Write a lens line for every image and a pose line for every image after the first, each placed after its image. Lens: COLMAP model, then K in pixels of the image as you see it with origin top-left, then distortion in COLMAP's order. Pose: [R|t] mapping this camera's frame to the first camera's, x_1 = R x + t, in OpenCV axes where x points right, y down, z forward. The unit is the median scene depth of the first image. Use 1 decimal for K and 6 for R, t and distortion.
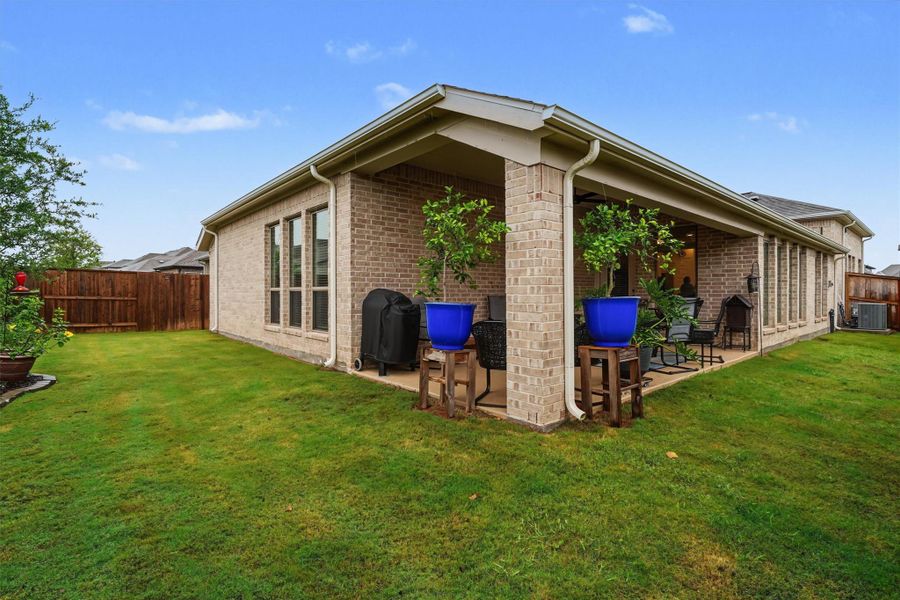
lens RADIAL K [[424.1, 0, 450.5], [0, 424.1, 297.3], [0, 0, 1]] dist [-0.001458, -0.003840]
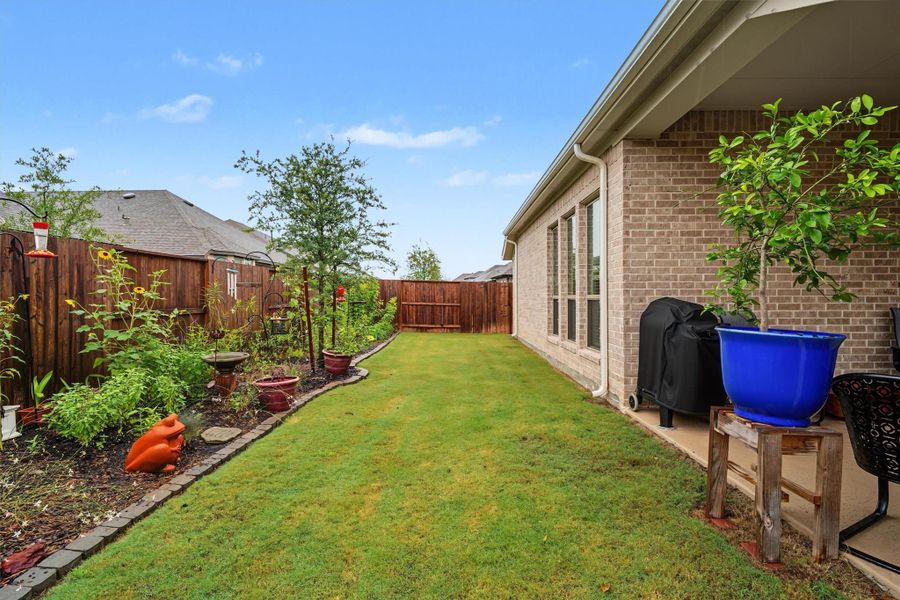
lens RADIAL K [[424.1, 0, 450.1], [0, 424.1, 301.9], [0, 0, 1]] dist [-0.001458, -0.003840]
pose [[0.745434, 0.003511, -0.666570, 0.032346], [-0.002771, 0.999994, 0.002169, -0.014305], [0.666574, 0.000230, 0.745439, 0.247942]]
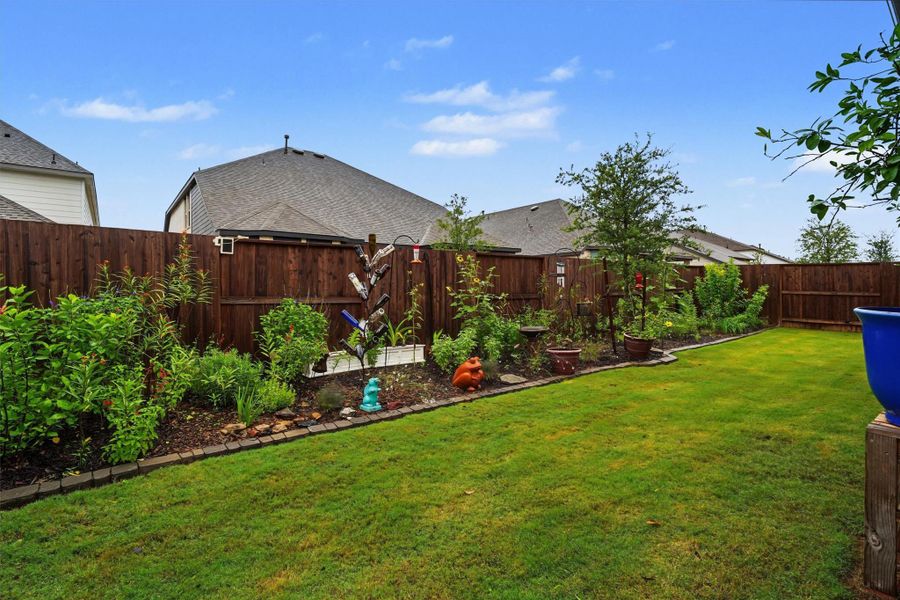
lens RADIAL K [[424.1, 0, 450.6], [0, 424.1, 297.5], [0, 0, 1]] dist [-0.001458, -0.003840]
pose [[-0.034769, 0.014179, -0.999295, 0.269879], [-0.001405, 0.999898, 0.014236, -0.002688], [0.999394, 0.001899, -0.034745, 0.390503]]
